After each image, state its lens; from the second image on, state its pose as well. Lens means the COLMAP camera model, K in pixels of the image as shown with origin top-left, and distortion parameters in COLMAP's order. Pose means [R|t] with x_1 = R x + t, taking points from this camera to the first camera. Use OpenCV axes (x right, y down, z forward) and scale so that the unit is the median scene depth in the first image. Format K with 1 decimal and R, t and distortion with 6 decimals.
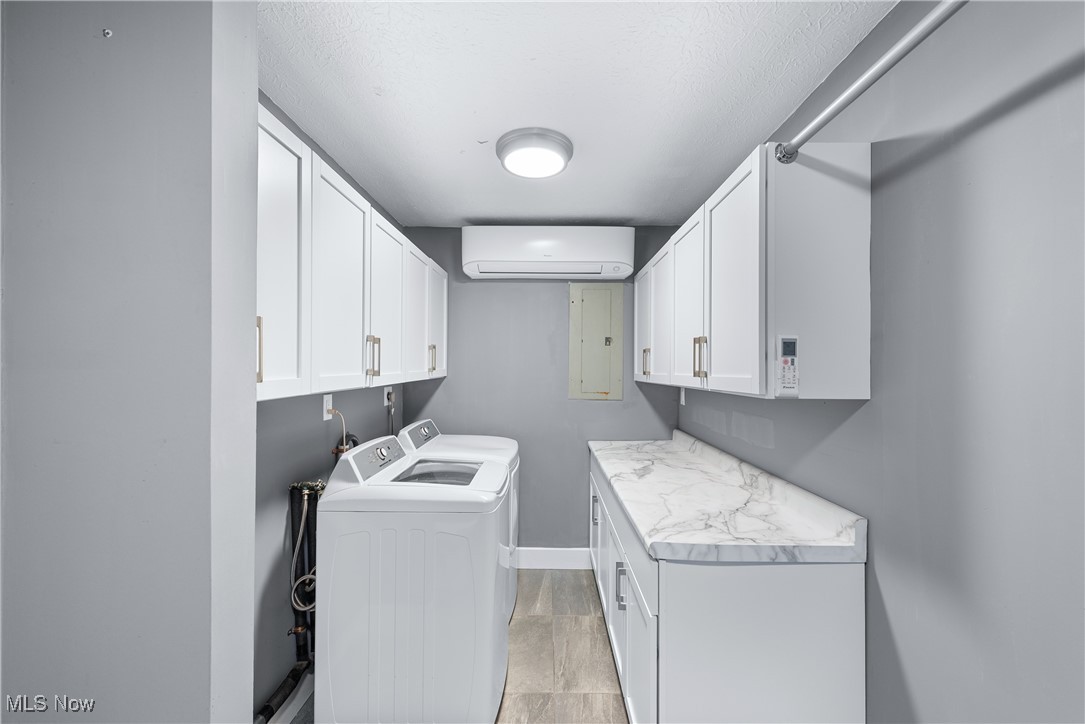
lens RADIAL K [[452.0, 0, 552.4], [0, 452.0, 365.5], [0, 0, 1]] dist [0.009037, -0.000704]
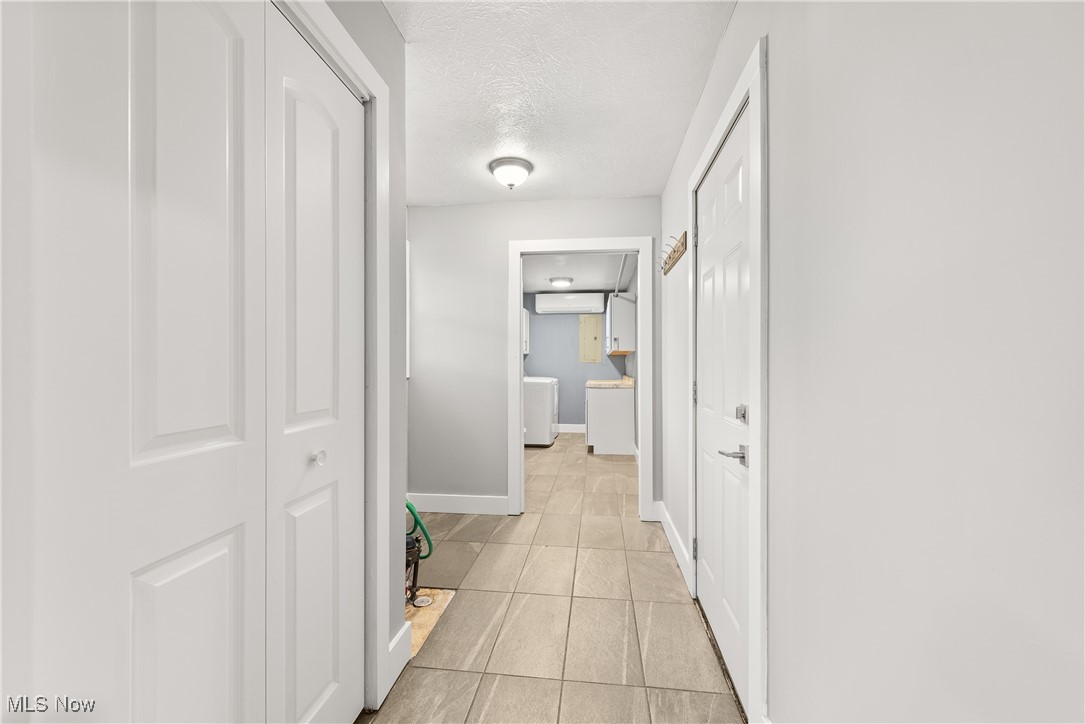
lens RADIAL K [[452.0, 0, 542.2], [0, 452.0, 364.3], [0, 0, 1]] dist [0.009037, -0.000704]
pose [[0.991267, -0.005493, -0.131757, 0.213042], [0.005662, 0.999984, 0.000902, 0.107048], [0.131750, -0.001640, 0.991282, -1.907723]]
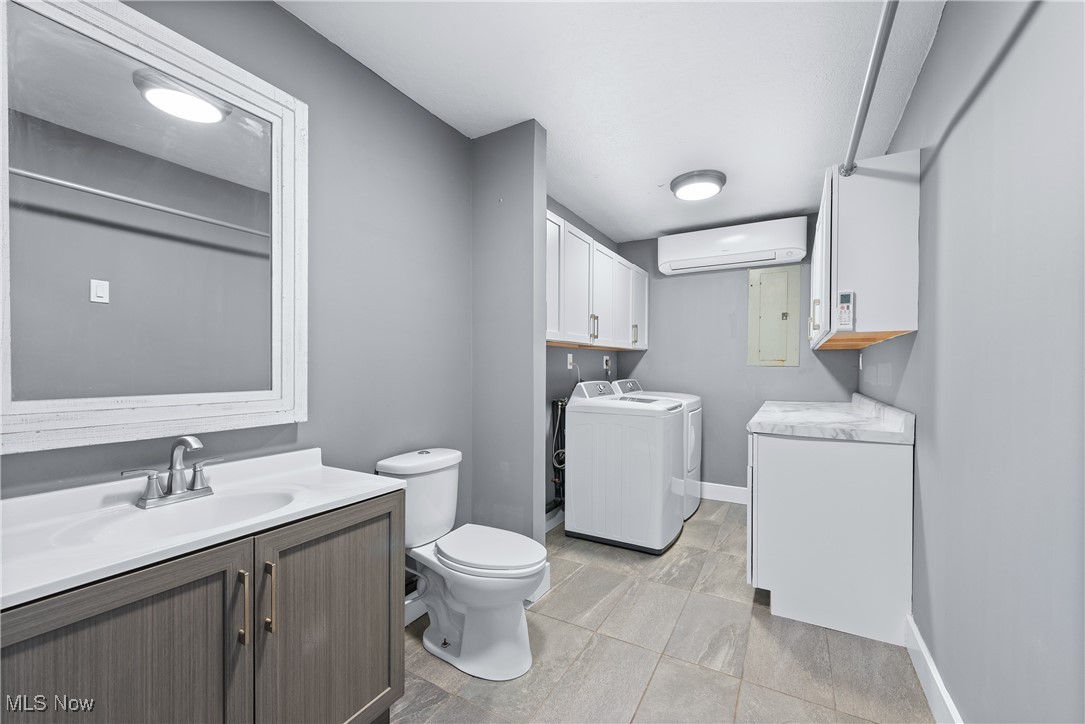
lens RADIAL K [[452.0, 0, 528.3], [0, 452.0, 372.6], [0, 0, 1]] dist [0.009037, -0.000704]
pose [[0.856852, 0.004055, -0.515546, 0.214547], [0.002418, 0.999926, 0.011882, 0.103378], [0.515556, -0.011428, 0.856779, -0.469988]]
